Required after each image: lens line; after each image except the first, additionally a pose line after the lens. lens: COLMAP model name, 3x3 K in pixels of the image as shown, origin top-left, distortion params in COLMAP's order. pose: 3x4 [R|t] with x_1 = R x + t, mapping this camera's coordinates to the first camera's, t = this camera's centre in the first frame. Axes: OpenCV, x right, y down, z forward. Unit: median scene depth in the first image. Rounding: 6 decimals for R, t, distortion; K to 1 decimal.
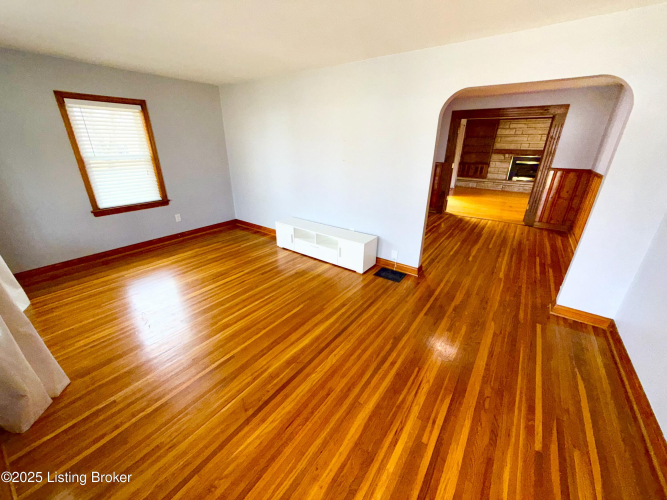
lens RADIAL K [[267.0, 0, 334.2], [0, 267.0, 249.5], [0, 0, 1]] dist [-0.000700, 0.000526]
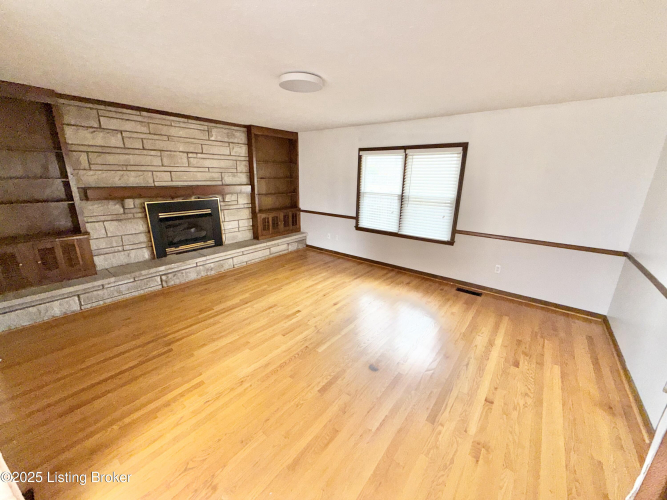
lens RADIAL K [[267.0, 0, 332.7], [0, 267.0, 249.4], [0, 0, 1]] dist [-0.000700, 0.000526]
pose [[0.051976, -0.285643, 0.956926, 0.286873], [0.353693, 0.901375, 0.249850, -0.285444], [-0.933916, 0.325472, 0.147879, 0.699796]]
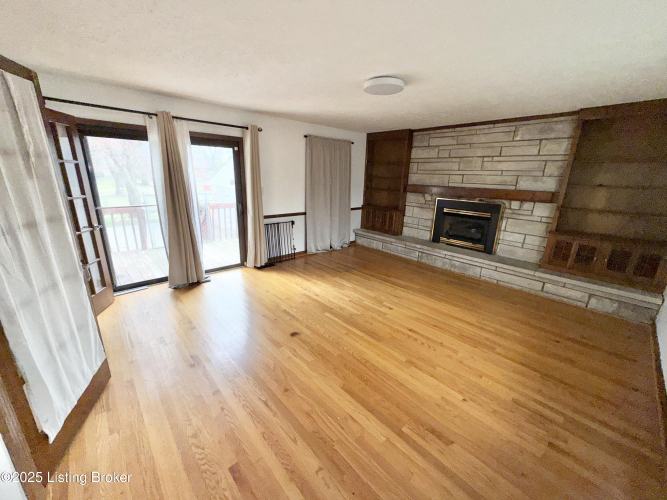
lens RADIAL K [[267.0, 0, 333.7], [0, 267.0, 250.4], [0, 0, 1]] dist [-0.000700, 0.000526]
pose [[0.976431, 0.069126, -0.204460, 0.579182], [-0.090259, 0.991290, -0.095899, -0.179833], [0.196051, 0.112093, 0.974166, 0.462828]]
